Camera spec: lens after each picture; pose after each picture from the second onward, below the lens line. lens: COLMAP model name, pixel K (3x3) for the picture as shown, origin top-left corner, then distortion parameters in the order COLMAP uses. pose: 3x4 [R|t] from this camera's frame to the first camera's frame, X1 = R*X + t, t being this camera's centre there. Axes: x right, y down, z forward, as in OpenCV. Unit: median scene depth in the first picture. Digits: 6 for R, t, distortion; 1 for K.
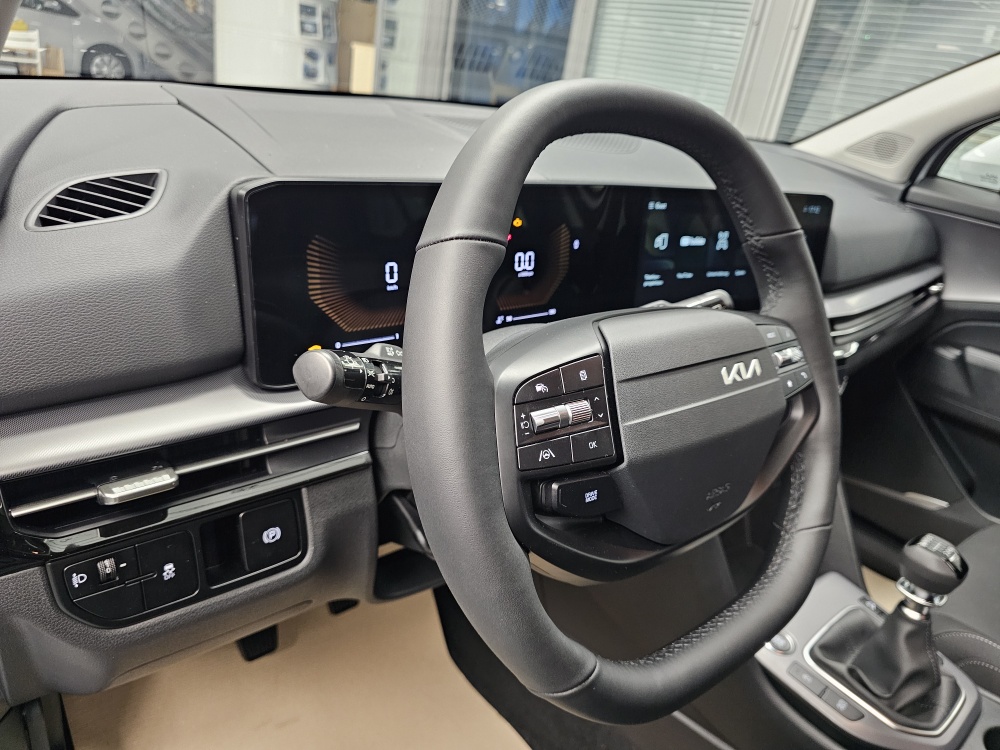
lens RADIAL K [[678.5, 0, 500.4], [0, 678.5, 361.5], [0, 0, 1]] dist [0.040360, -0.048896]
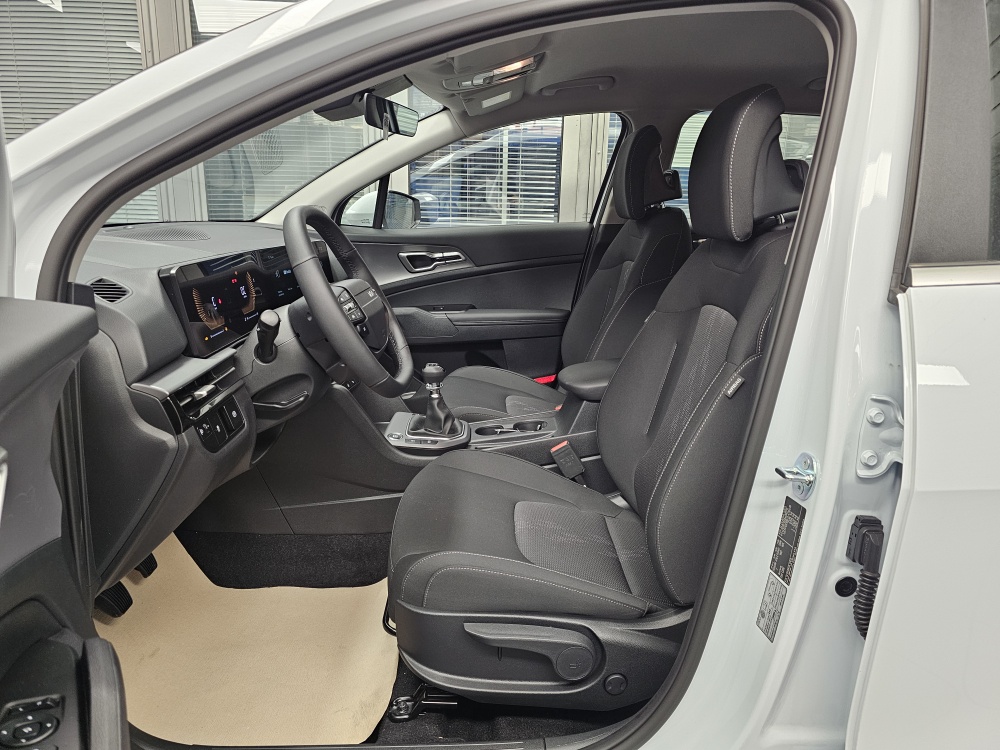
lens RADIAL K [[678.5, 0, 500.4], [0, 678.5, 361.5], [0, 0, 1]] dist [0.040360, -0.048896]
pose [[0.638921, -0.304860, 0.706286, -0.794410], [0.370157, 0.926683, 0.065141, 0.160852], [-0.674362, 0.219817, 0.704923, -0.764602]]
